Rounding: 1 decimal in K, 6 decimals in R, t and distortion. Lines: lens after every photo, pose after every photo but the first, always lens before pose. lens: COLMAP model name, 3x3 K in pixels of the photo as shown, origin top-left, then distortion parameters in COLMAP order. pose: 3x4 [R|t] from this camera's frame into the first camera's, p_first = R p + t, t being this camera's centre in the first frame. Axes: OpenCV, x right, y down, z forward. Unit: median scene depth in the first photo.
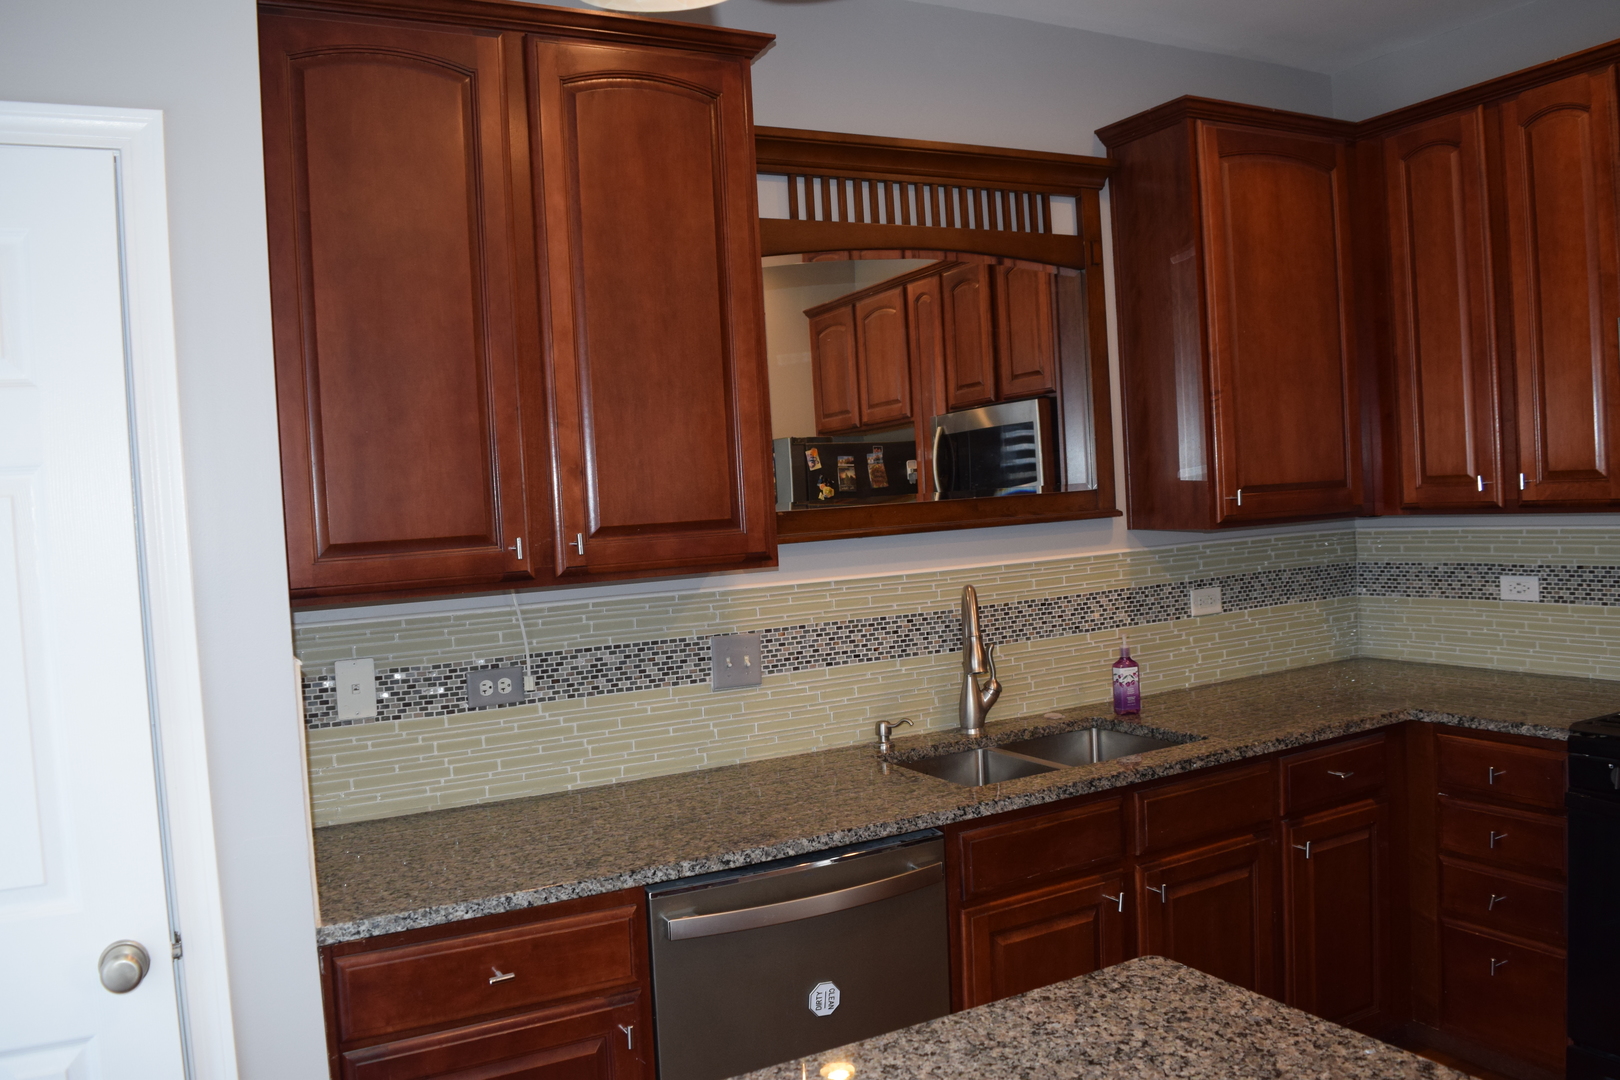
lens RADIAL K [[1262.2, 0, 806.5], [0, 1262.2, 548.2], [0, 0, 1]] dist [-0.097960, 0.024200]
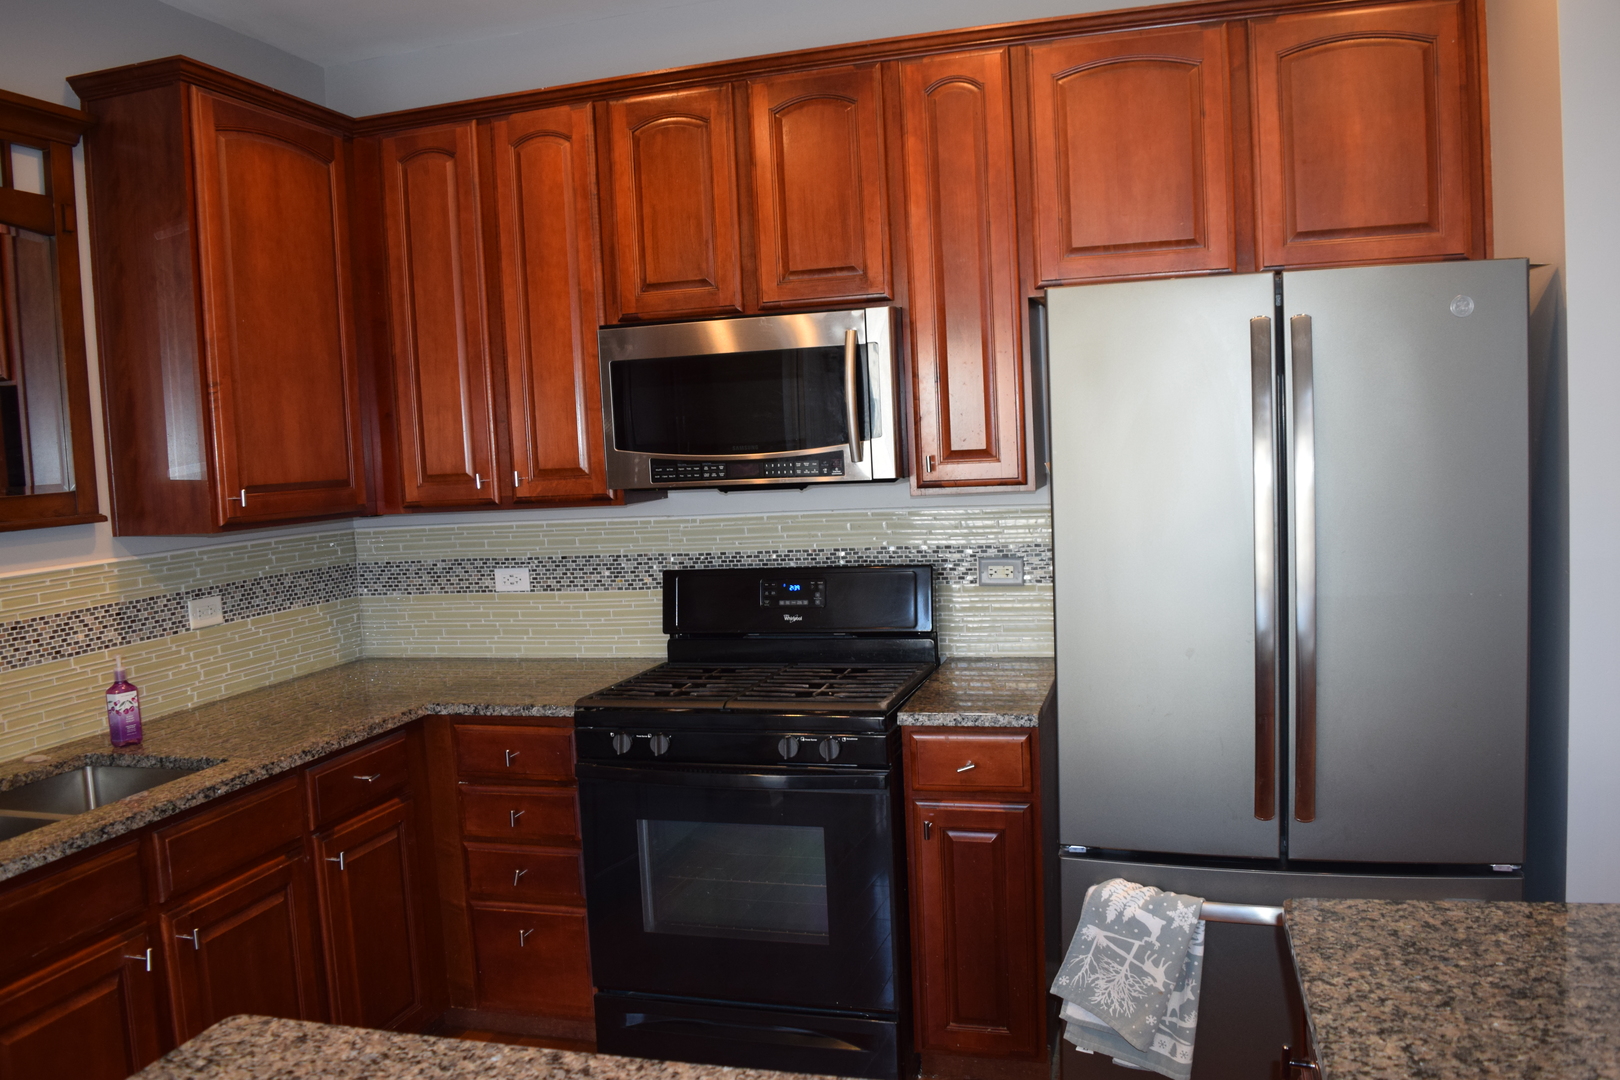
lens RADIAL K [[1262.2, 0, 809.5], [0, 1262.2, 546.6], [0, 0, 1]] dist [-0.097960, 0.024200]
pose [[0.698006, -0.034838, 0.715244, -0.021507], [0.039321, 0.999174, 0.010294, 0.003044], [-0.715011, 0.020939, 0.698799, 0.054922]]
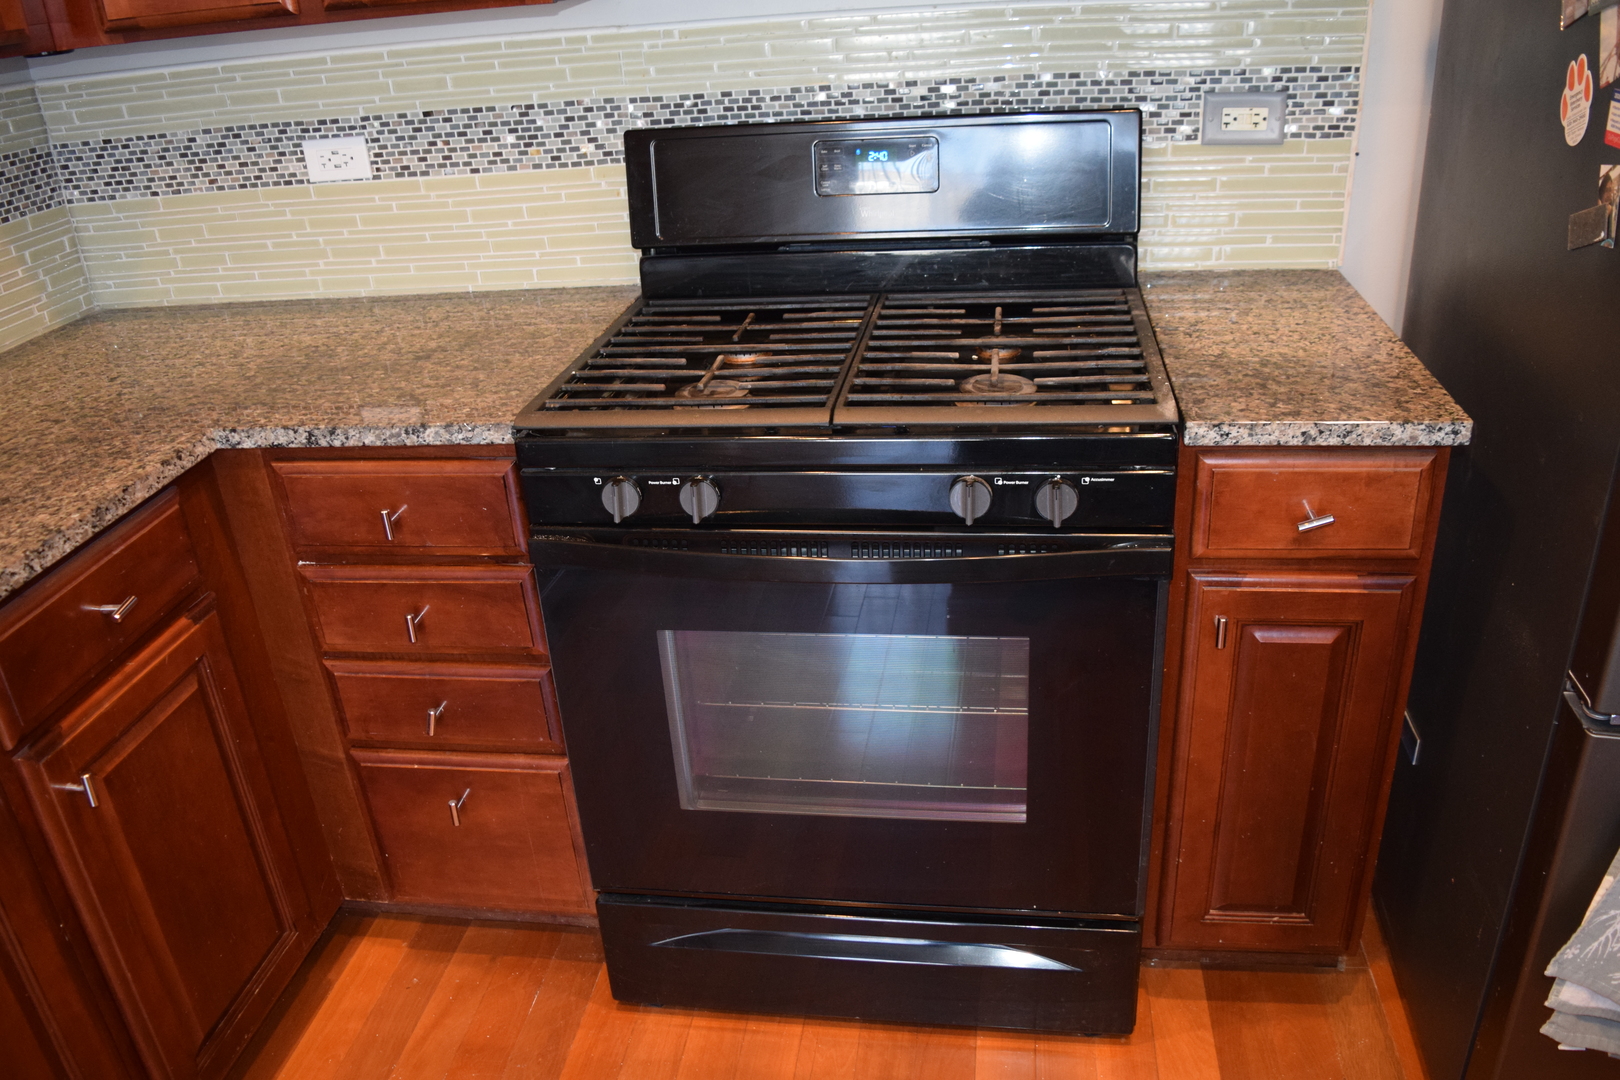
lens RADIAL K [[1262.2, 0, 809.1], [0, 1262.2, 542.6], [0, 0, 1]] dist [-0.097960, 0.024200]
pose [[0.593959, -0.331160, 0.733175, 0.244785], [0.064661, 0.928051, 0.366798, 0.000136], [-0.801893, -0.170455, 0.572637, 0.497395]]
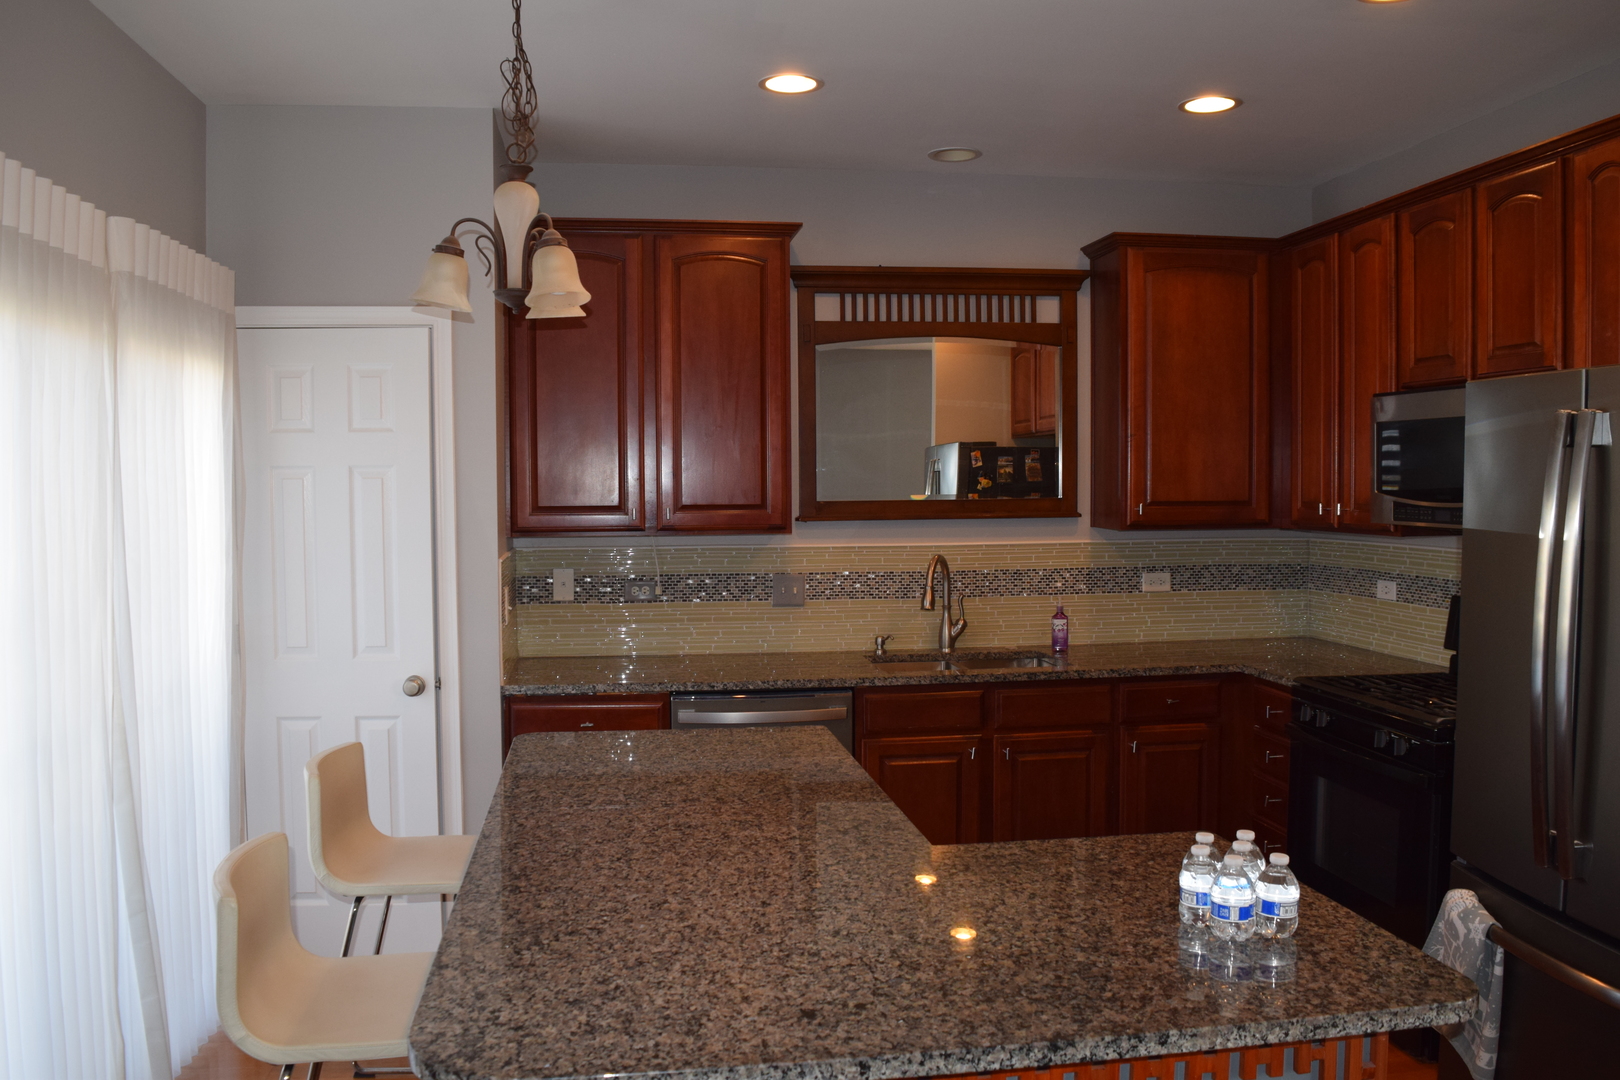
lens RADIAL K [[1262.2, 0, 806.0], [0, 1262.2, 547.6], [0, 0, 1]] dist [-0.097960, 0.024200]
pose [[0.939629, 0.068826, -0.335201, 0.497686], [-0.061320, 0.997575, 0.032938, -0.021142], [0.336655, -0.010395, 0.941571, -0.530651]]
